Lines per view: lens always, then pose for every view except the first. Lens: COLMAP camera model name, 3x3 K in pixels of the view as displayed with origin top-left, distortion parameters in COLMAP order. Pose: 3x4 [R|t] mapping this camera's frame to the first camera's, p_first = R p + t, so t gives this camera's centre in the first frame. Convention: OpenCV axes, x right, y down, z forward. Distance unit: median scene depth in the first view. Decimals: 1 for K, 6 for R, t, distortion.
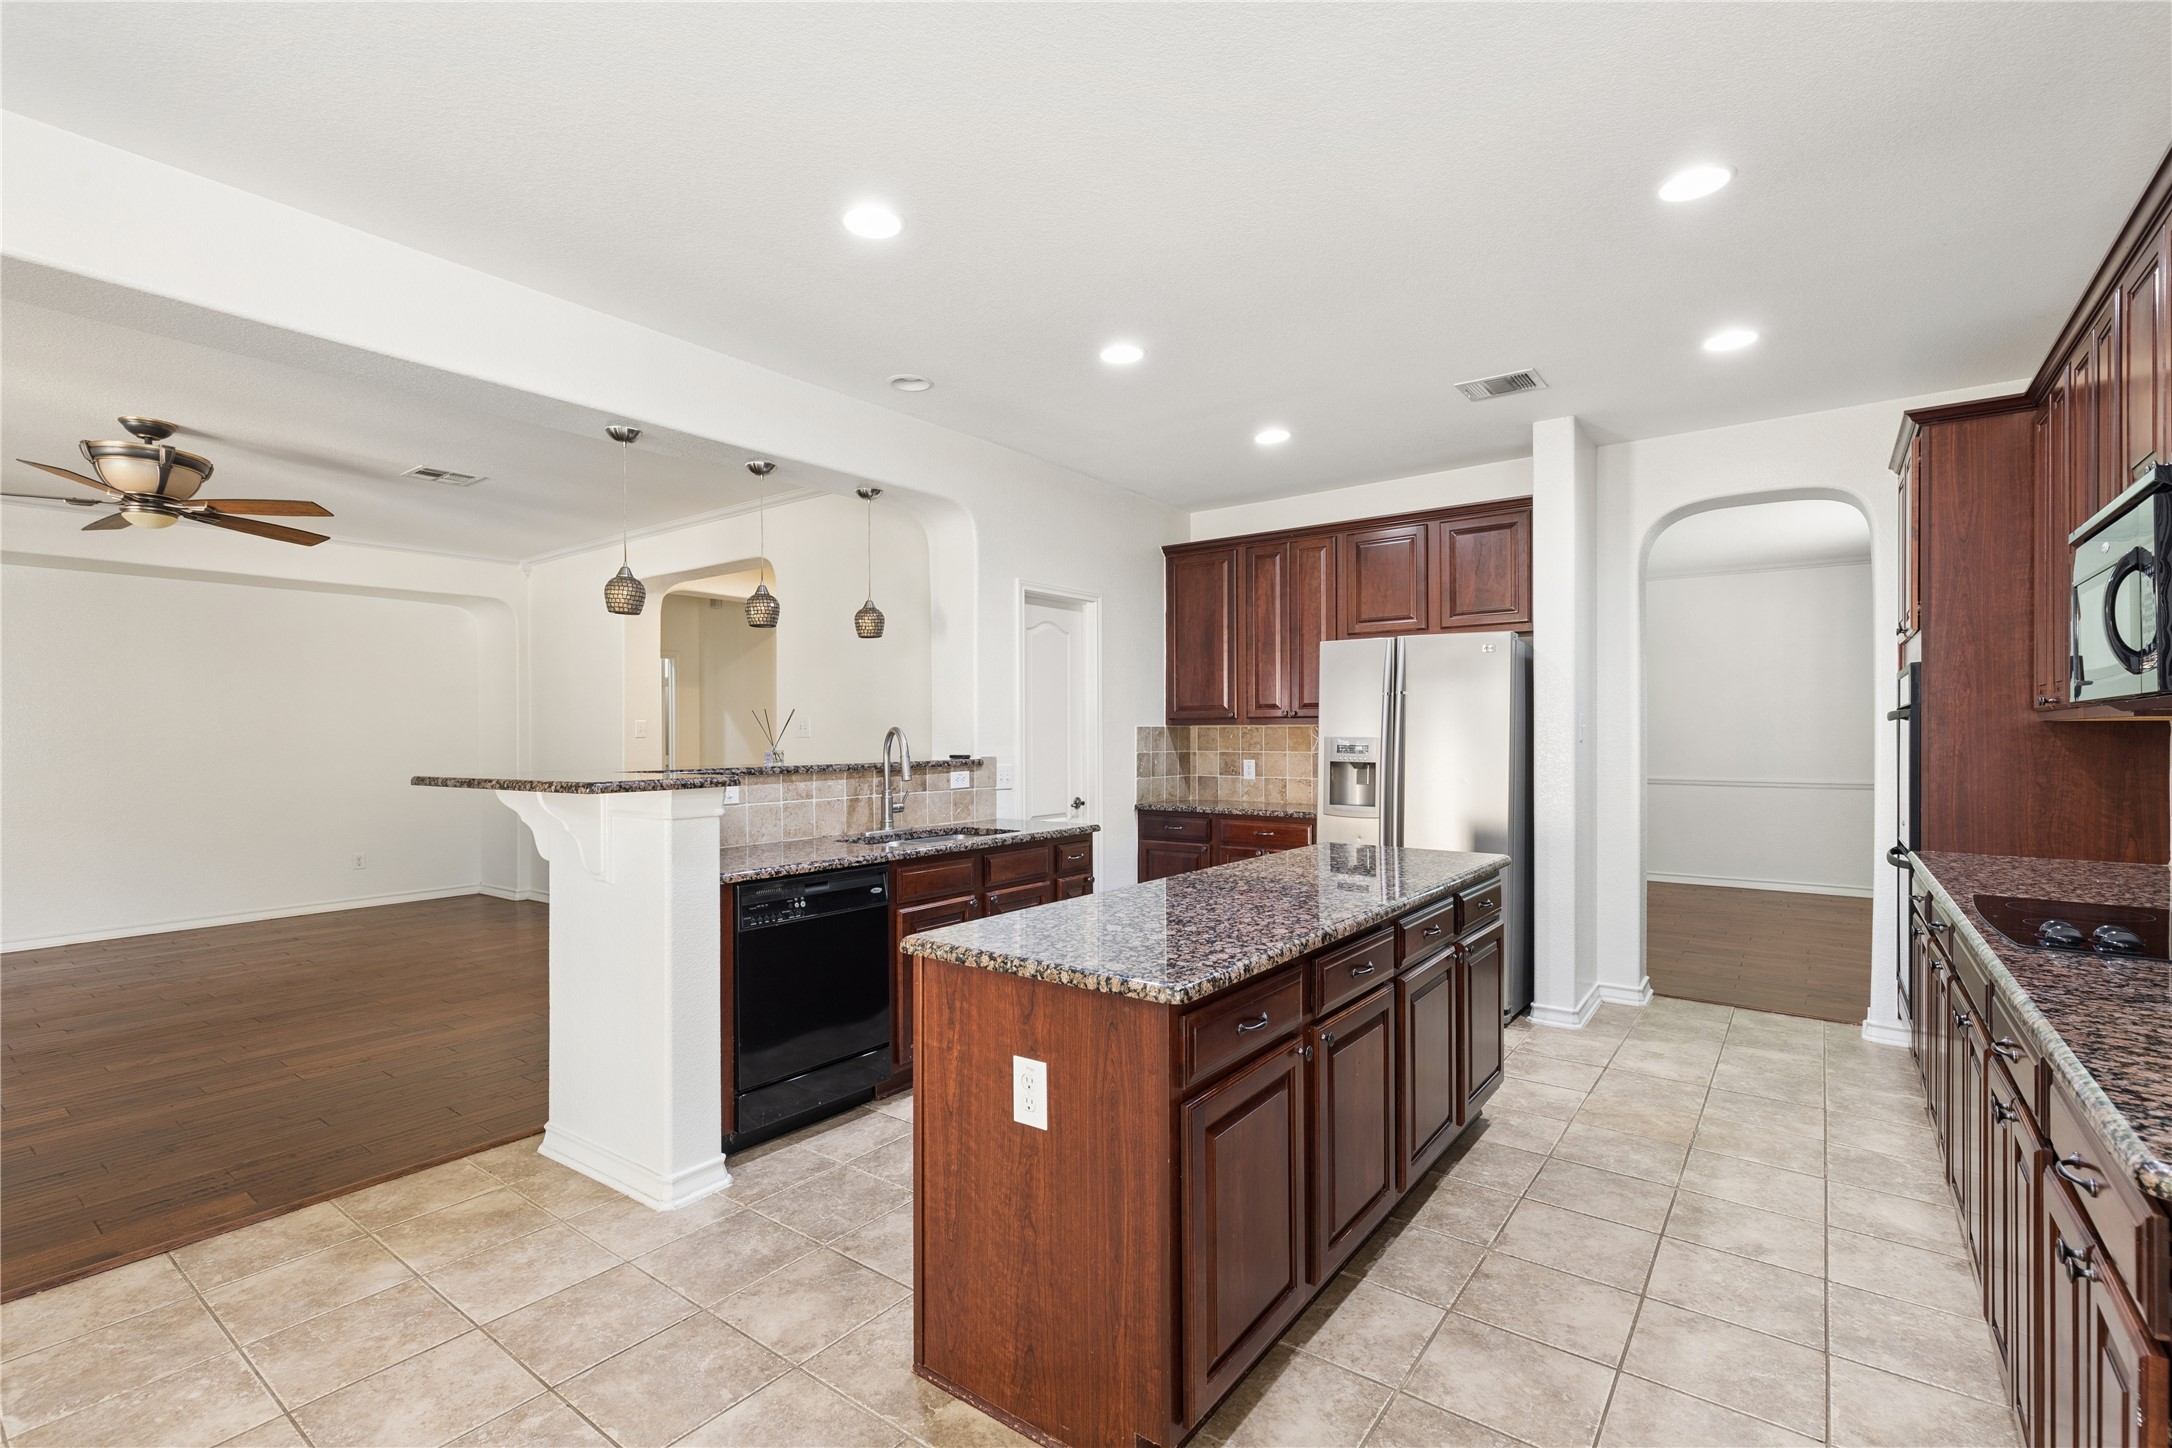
lens RADIAL K [[975.3, 0, 1074.2], [0, 975.3, 738.0], [0, 0, 1]] dist [0.012061, -0.001131]
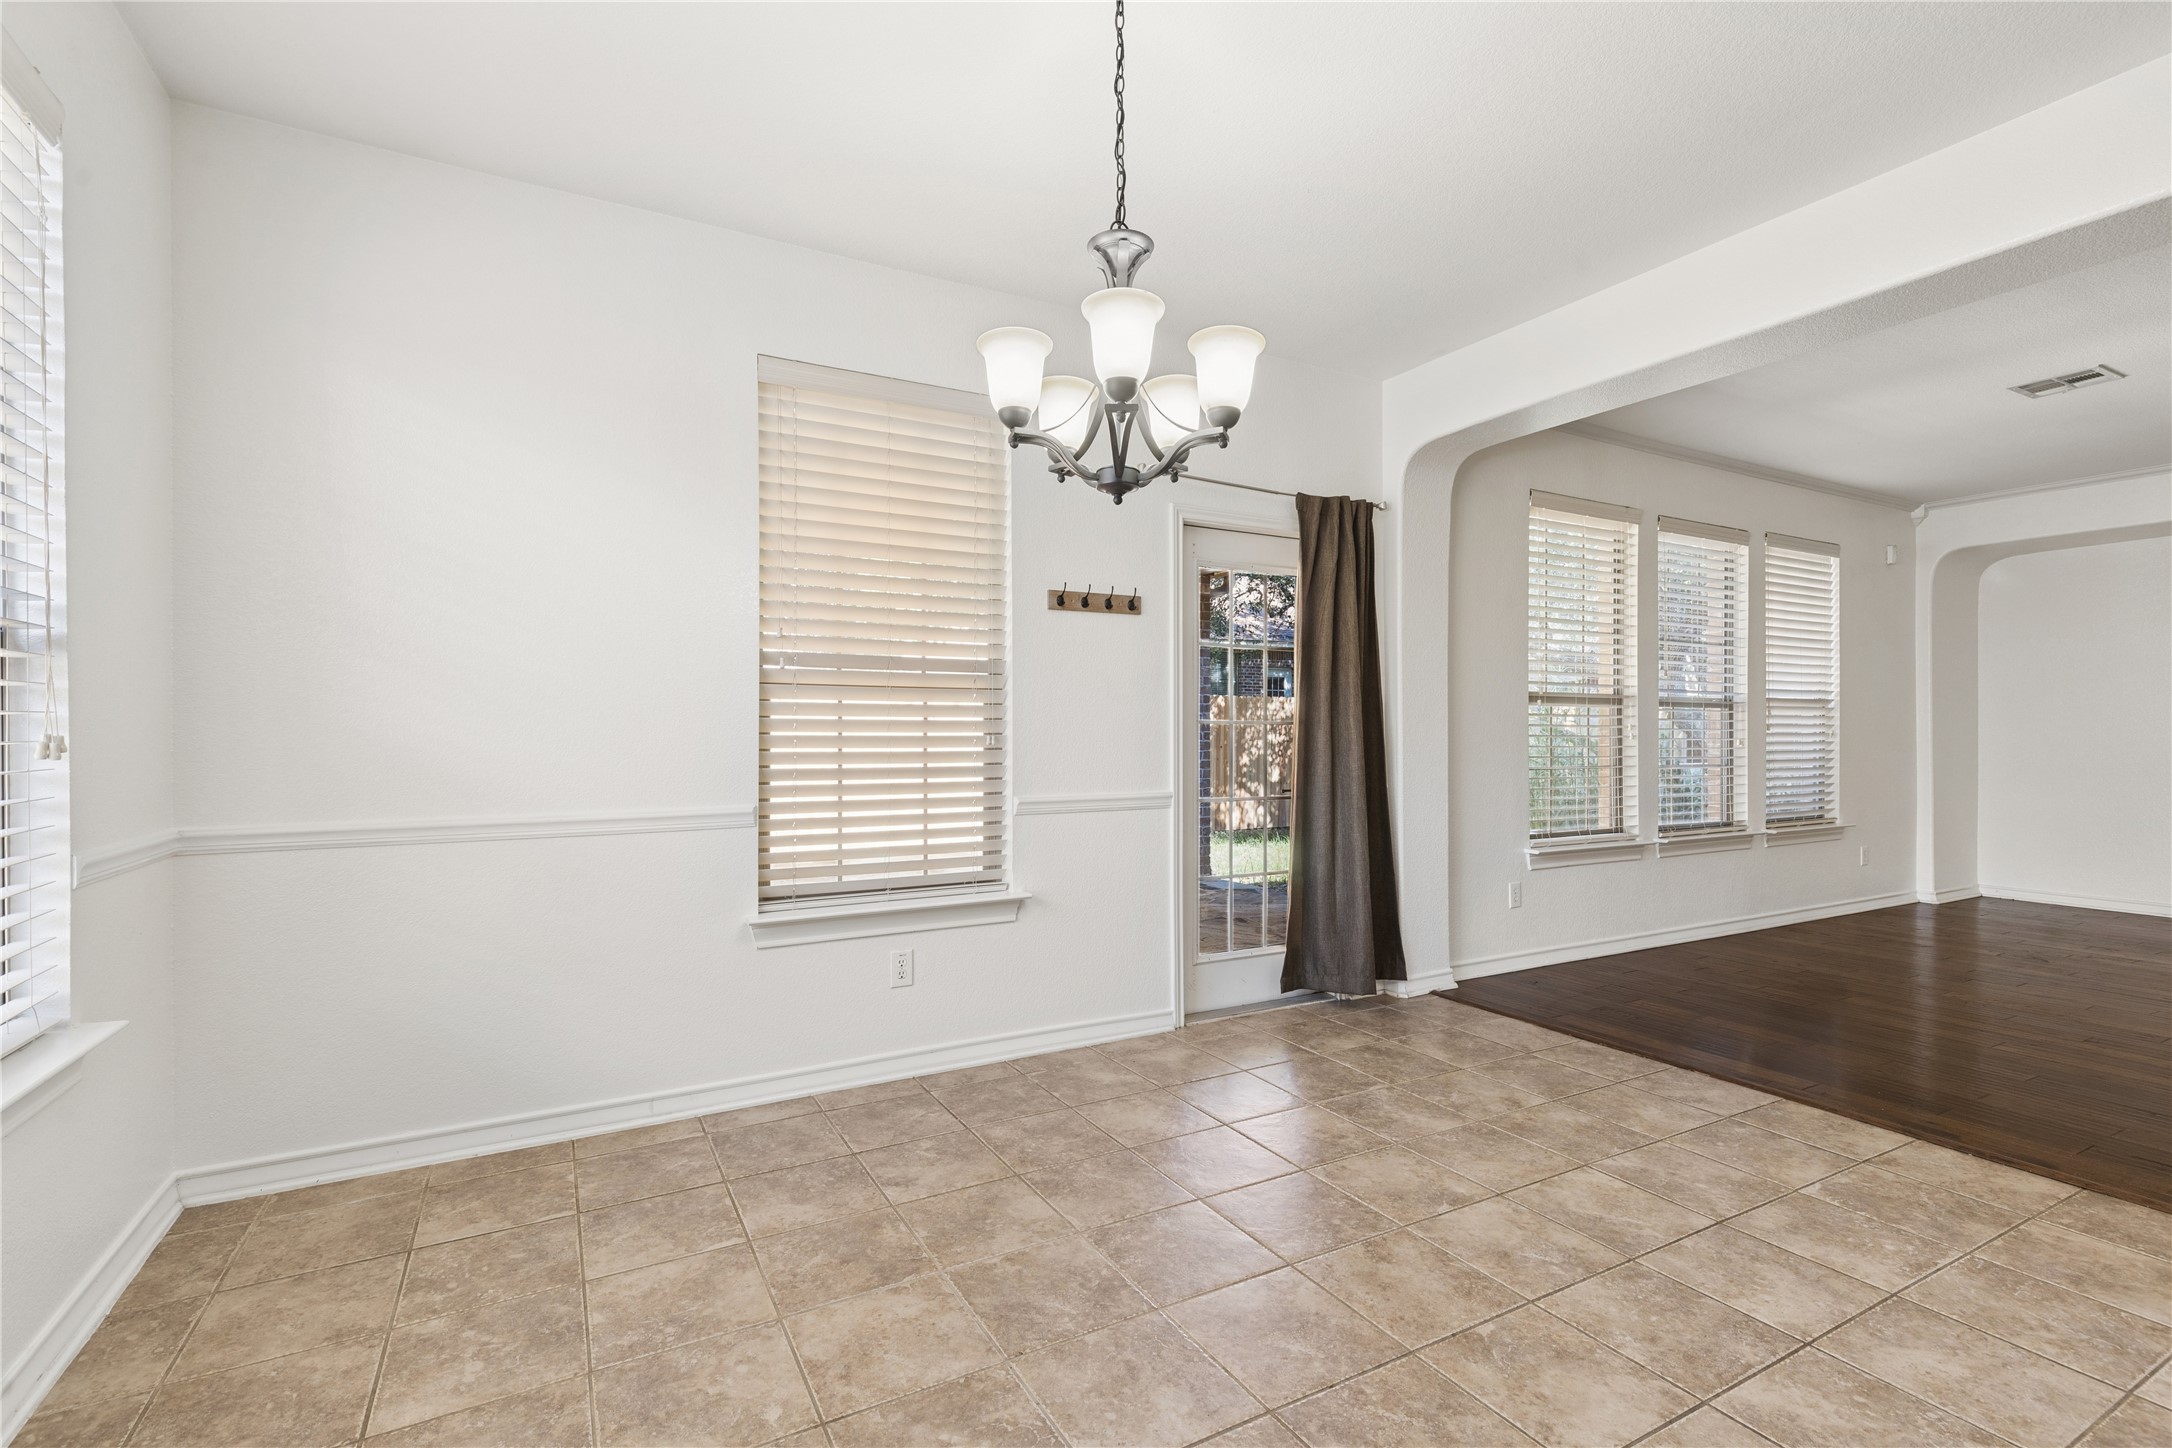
lens RADIAL K [[975.3, 0, 1082.9], [0, 975.3, 737.9], [0, 0, 1]] dist [0.012061, -0.001131]
pose [[-0.407372, 0.007900, -0.913228, 0.395711], [0.000221, 0.999963, 0.008552, 0.056510], [0.913262, 0.003282, -0.407359, 0.477323]]
